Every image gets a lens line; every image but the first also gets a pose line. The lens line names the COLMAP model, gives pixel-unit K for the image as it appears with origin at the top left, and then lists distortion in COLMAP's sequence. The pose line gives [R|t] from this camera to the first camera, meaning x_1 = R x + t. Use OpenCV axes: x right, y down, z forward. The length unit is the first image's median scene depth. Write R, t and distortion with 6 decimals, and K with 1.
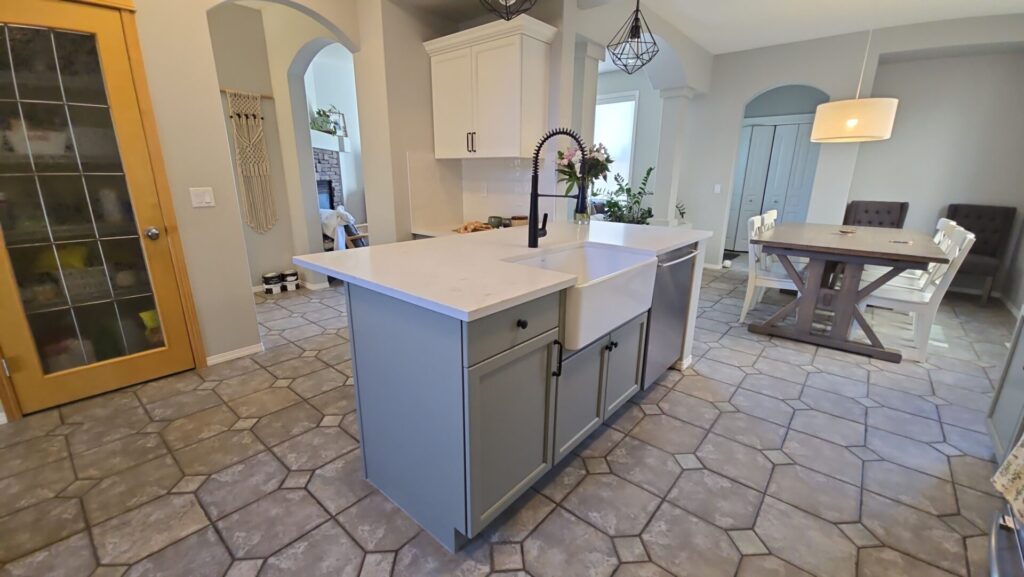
lens RADIAL K [[416.6, 0, 510.7], [0, 416.6, 290.8], [0, 0, 1]] dist [0.009000, -0.006357]
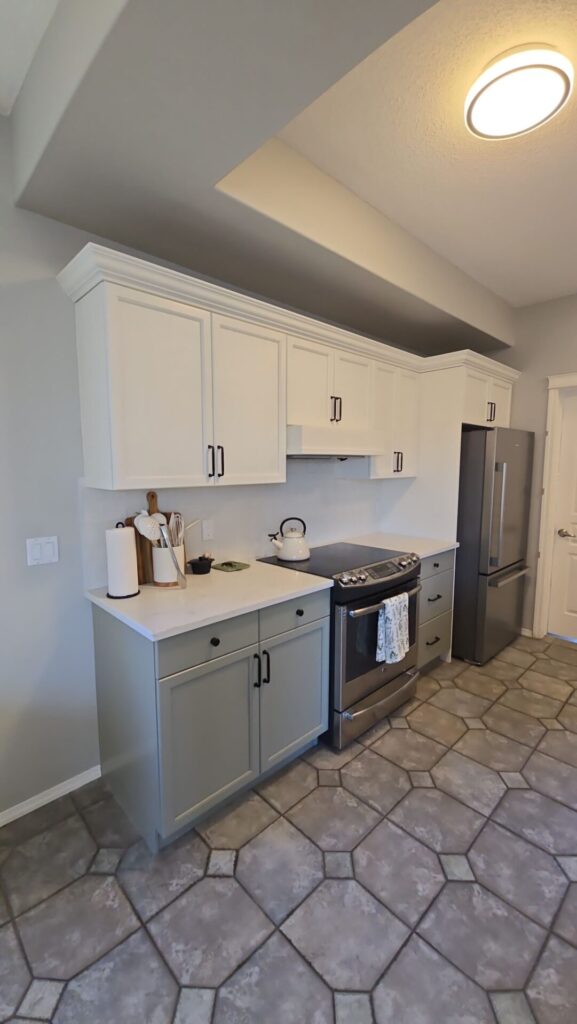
lens RADIAL K [[416.6, 0, 280.3], [0, 416.6, 507.2], [0, 0, 1]] dist [0.009000, -0.006357]
pose [[-0.994090, -0.013691, 0.107690, 0.759377], [0.027365, 0.928375, 0.370637, -0.453142], [-0.105051, 0.371393, -0.922514, 1.282145]]
